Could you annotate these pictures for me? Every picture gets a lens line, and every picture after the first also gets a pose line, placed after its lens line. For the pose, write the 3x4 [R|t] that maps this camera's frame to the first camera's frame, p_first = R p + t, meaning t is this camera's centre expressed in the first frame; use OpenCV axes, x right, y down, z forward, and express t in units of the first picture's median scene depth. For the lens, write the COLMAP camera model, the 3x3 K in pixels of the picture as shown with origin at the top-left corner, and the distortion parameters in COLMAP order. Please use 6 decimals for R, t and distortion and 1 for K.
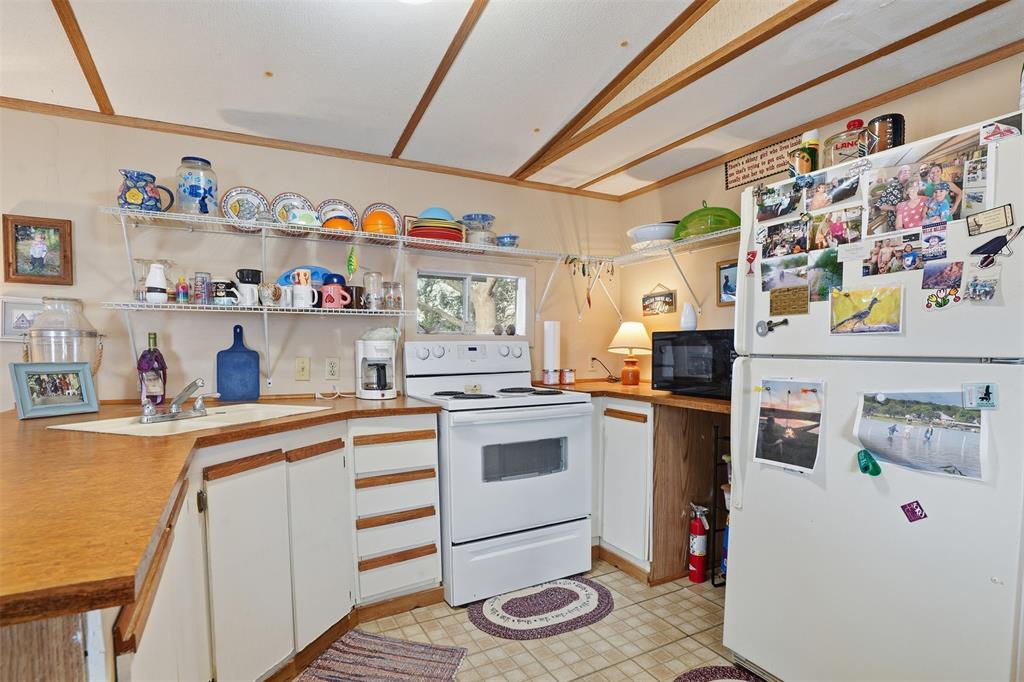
lens RADIAL K [[516.5, 0, 518.0], [0, 516.5, 377.2], [0, 0, 1]] dist [-0.041311, 0.006234]
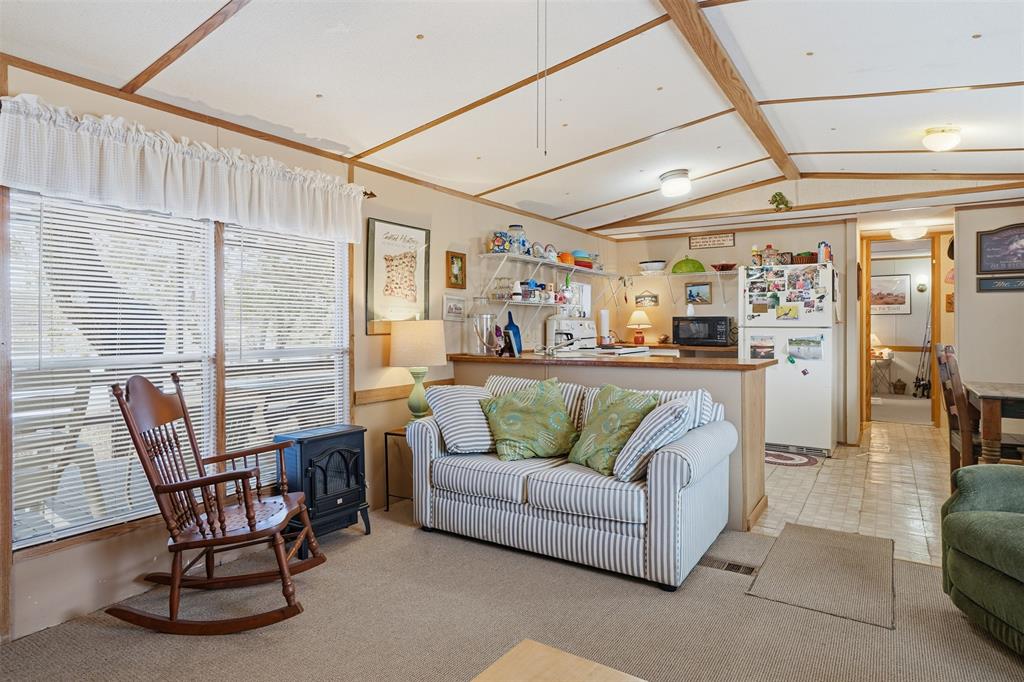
lens RADIAL K [[580.3, 0, 526.2], [0, 580.3, 322.0], [0, 0, 1]] dist [-0.007145, 0.000846]
pose [[0.869693, 0.002639, 0.493587, -1.765600], [0.027823, 0.998134, -0.054360, 0.056112], [-0.492809, 0.061010, 0.867996, -0.943548]]
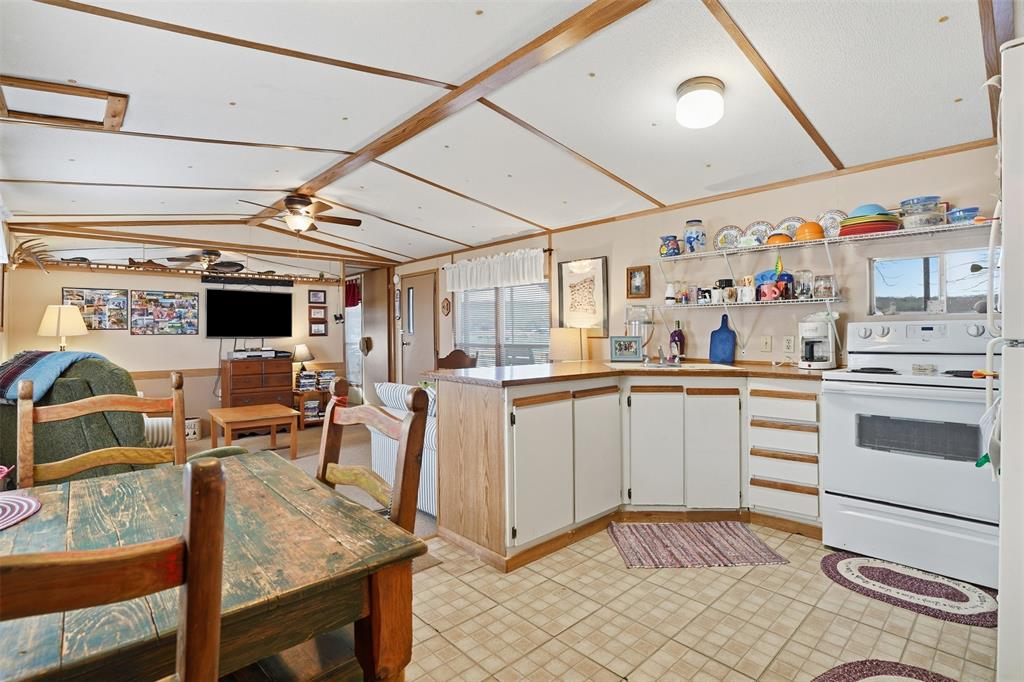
lens RADIAL K [[489.8, 0, 507.8], [0, 489.8, 327.2], [0, 0, 1]] dist [-0.032928, 0.001918]
pose [[0.247351, -0.010445, -0.968870, 0.855314], [-0.047997, 0.998582, -0.023019, 0.004046], [0.967736, 0.052197, 0.246499, -0.012352]]
